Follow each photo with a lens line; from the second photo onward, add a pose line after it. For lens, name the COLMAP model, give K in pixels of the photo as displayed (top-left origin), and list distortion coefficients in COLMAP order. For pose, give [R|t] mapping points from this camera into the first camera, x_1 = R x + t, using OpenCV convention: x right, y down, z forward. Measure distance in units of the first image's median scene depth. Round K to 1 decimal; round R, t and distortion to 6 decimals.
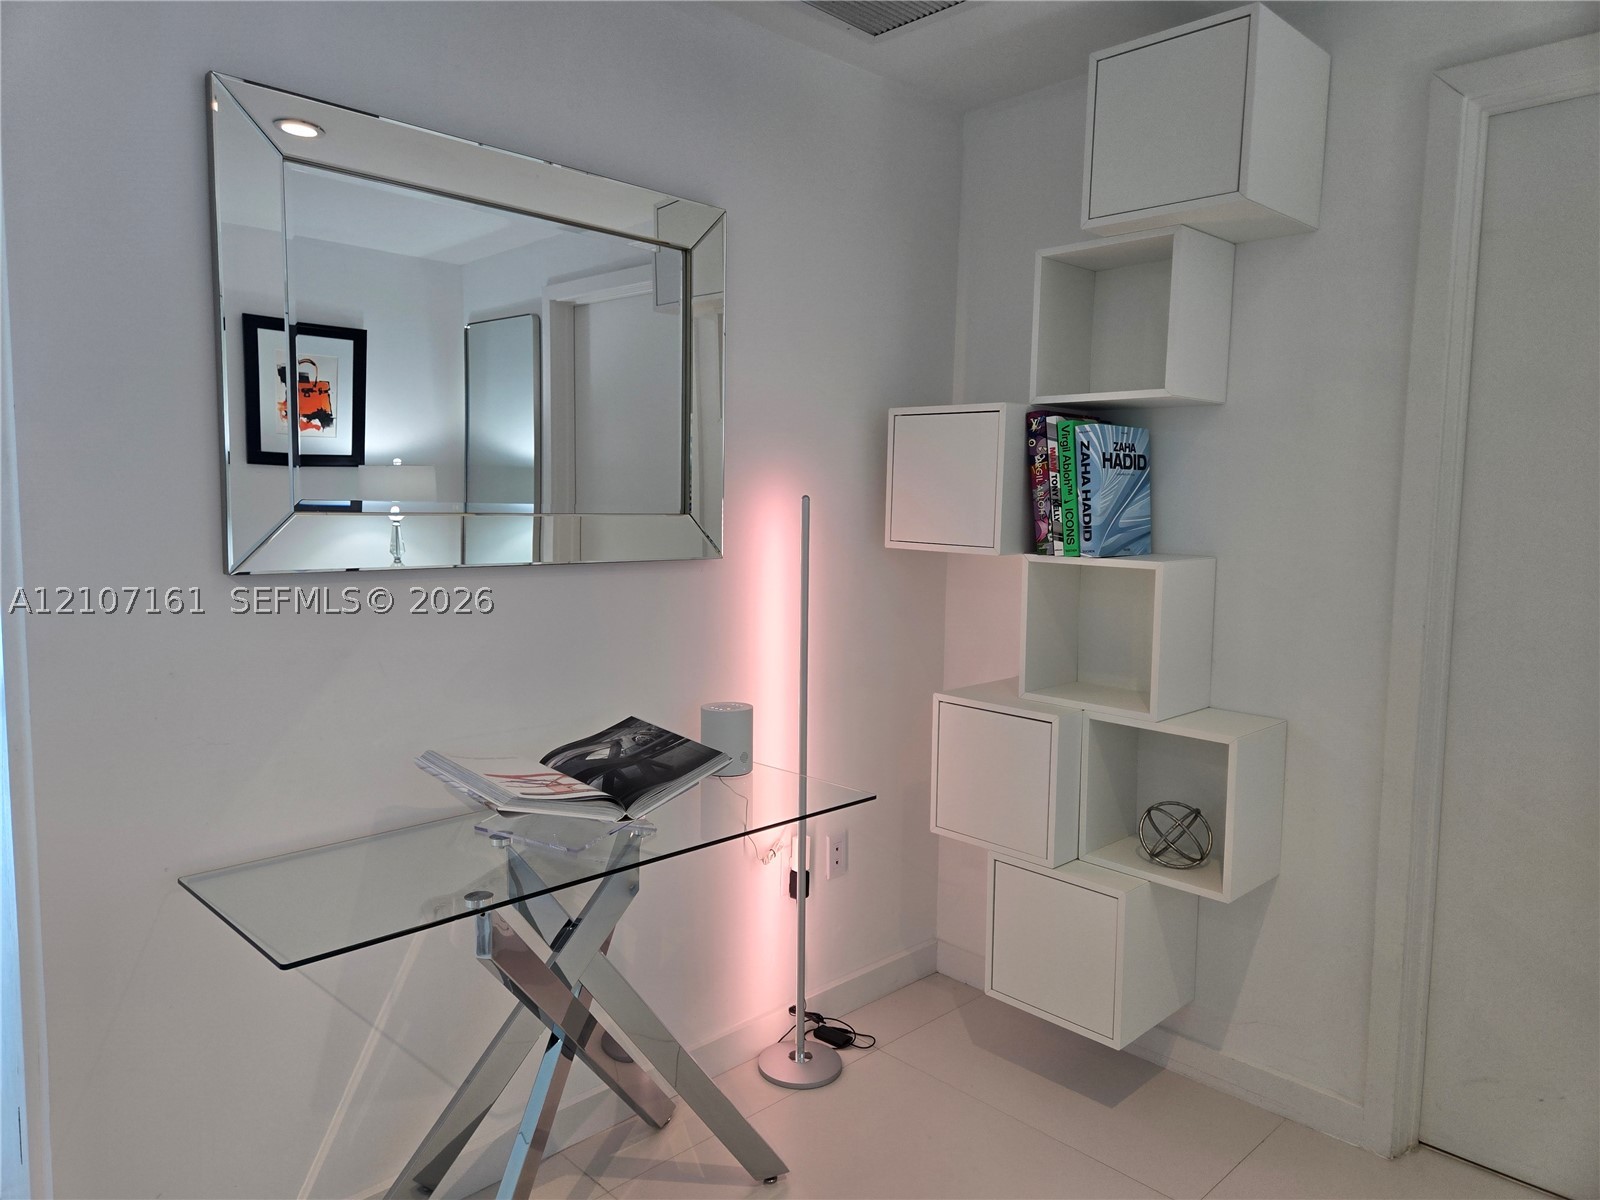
lens RADIAL K [[1062.5, 0, 793.7], [0, 1062.5, 591.9], [0, 0, 1]] dist [0.086901, -0.084233]
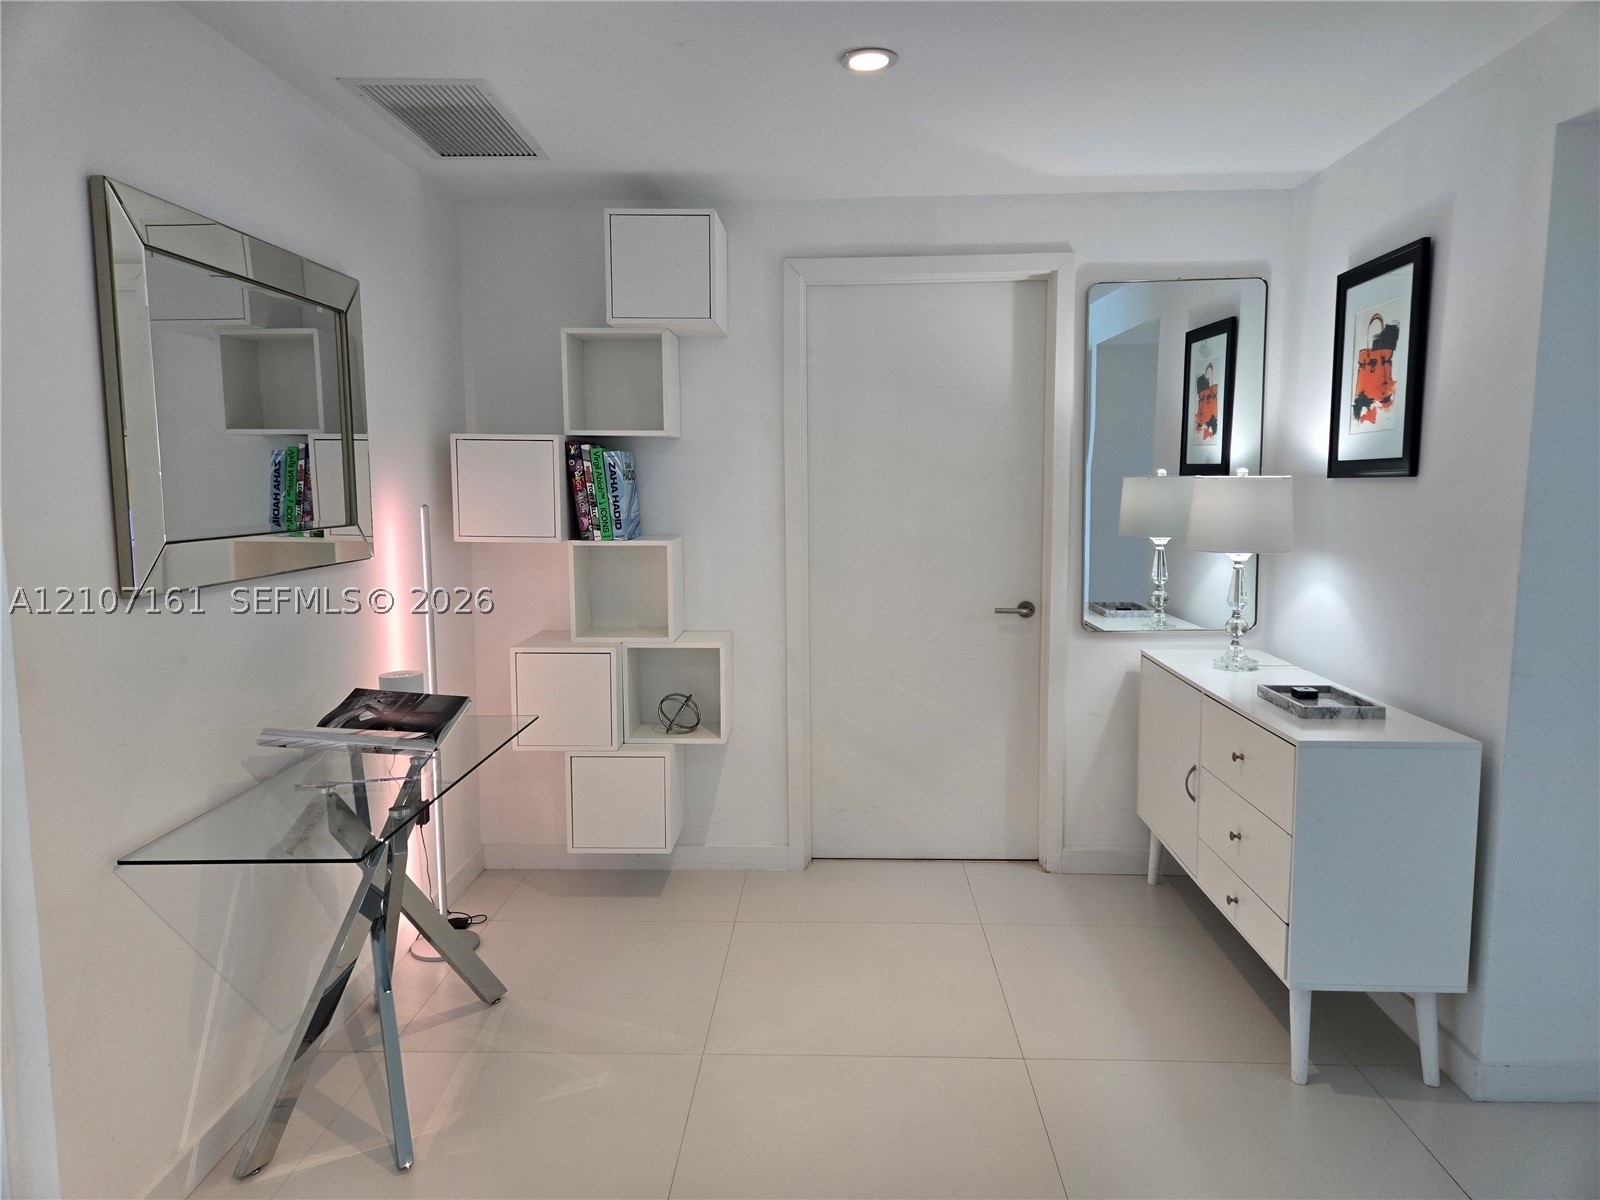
lens RADIAL K [[1062.5, 0, 793.7], [0, 1062.5, 591.9], [0, 0, 1]] dist [0.086901, -0.084233]
pose [[0.724567, -0.092709, 0.682941, -0.560732], [0.078664, 0.995560, 0.051688, -0.018185], [-0.684701, 0.016272, 0.728643, -0.243789]]
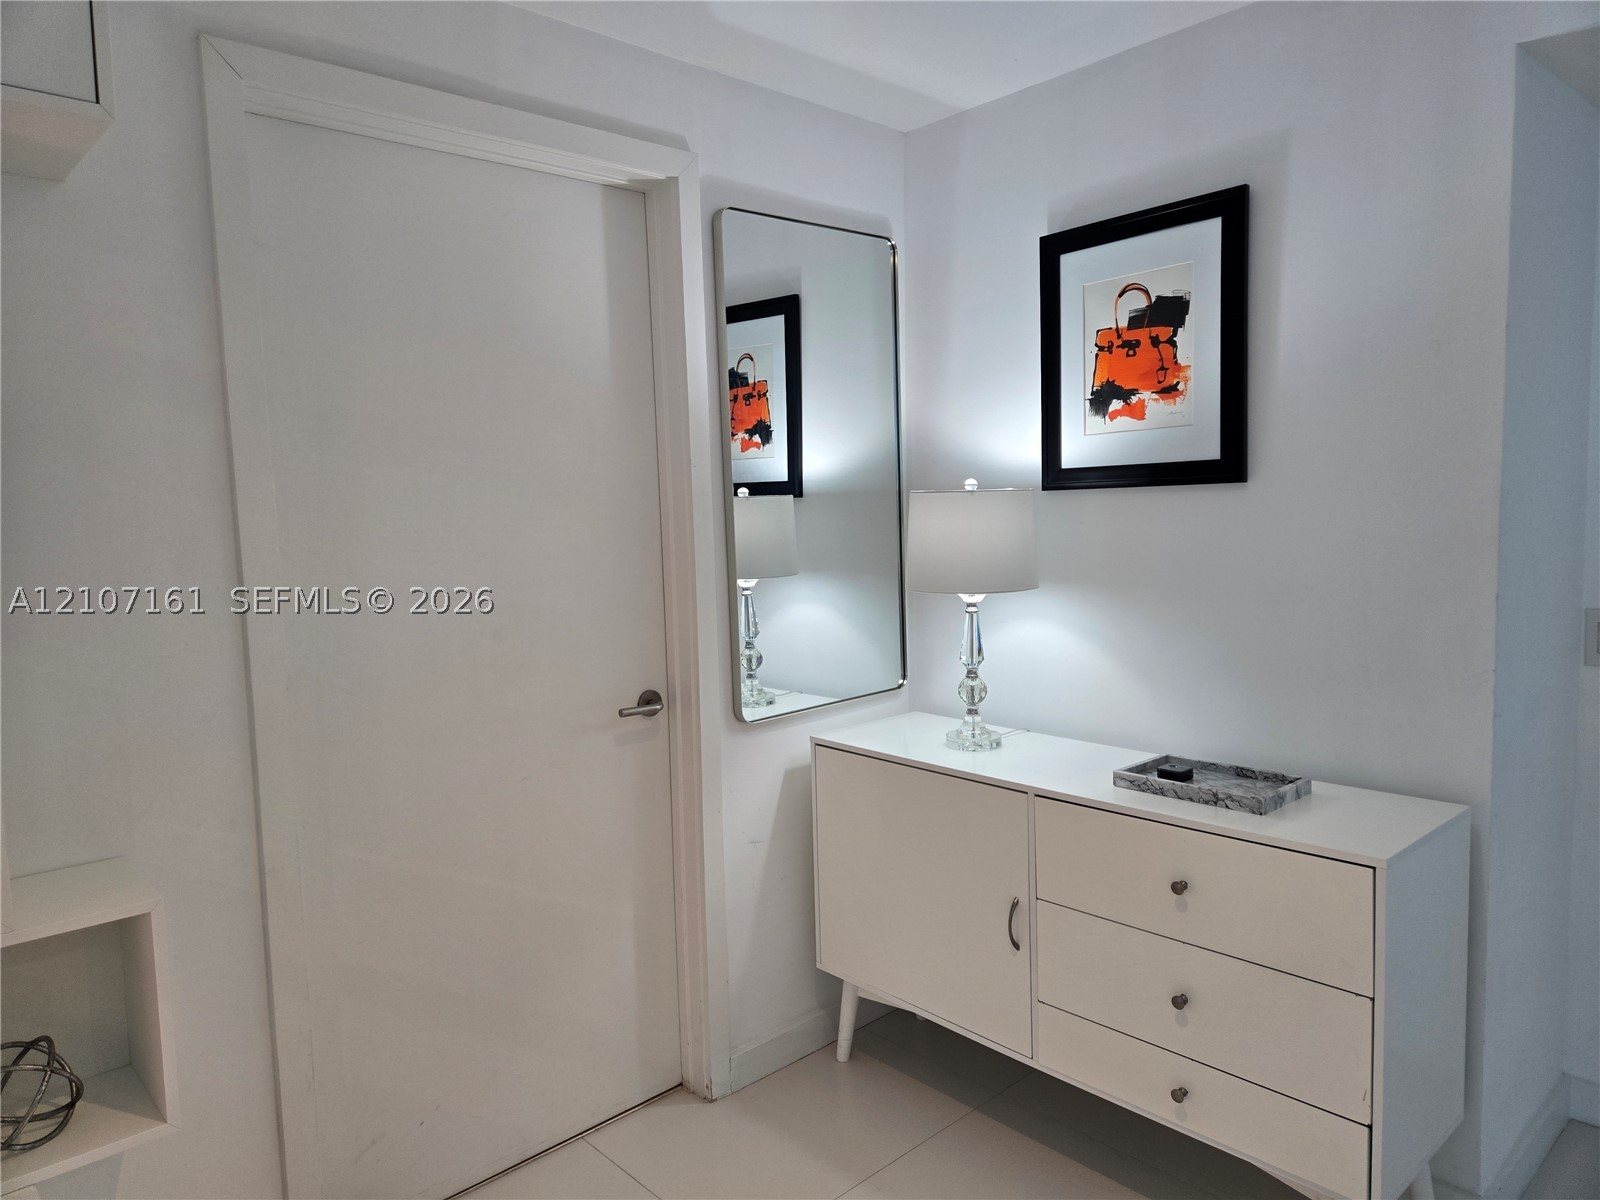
lens RADIAL K [[1062.5, 0, 793.7], [0, 1062.5, 591.9], [0, 0, 1]] dist [0.086901, -0.084233]
pose [[0.024794, -0.103212, 0.994350, -0.225512], [0.119658, 0.987812, 0.099549, -0.073643], [-0.992505, 0.116514, 0.036842, 0.495281]]
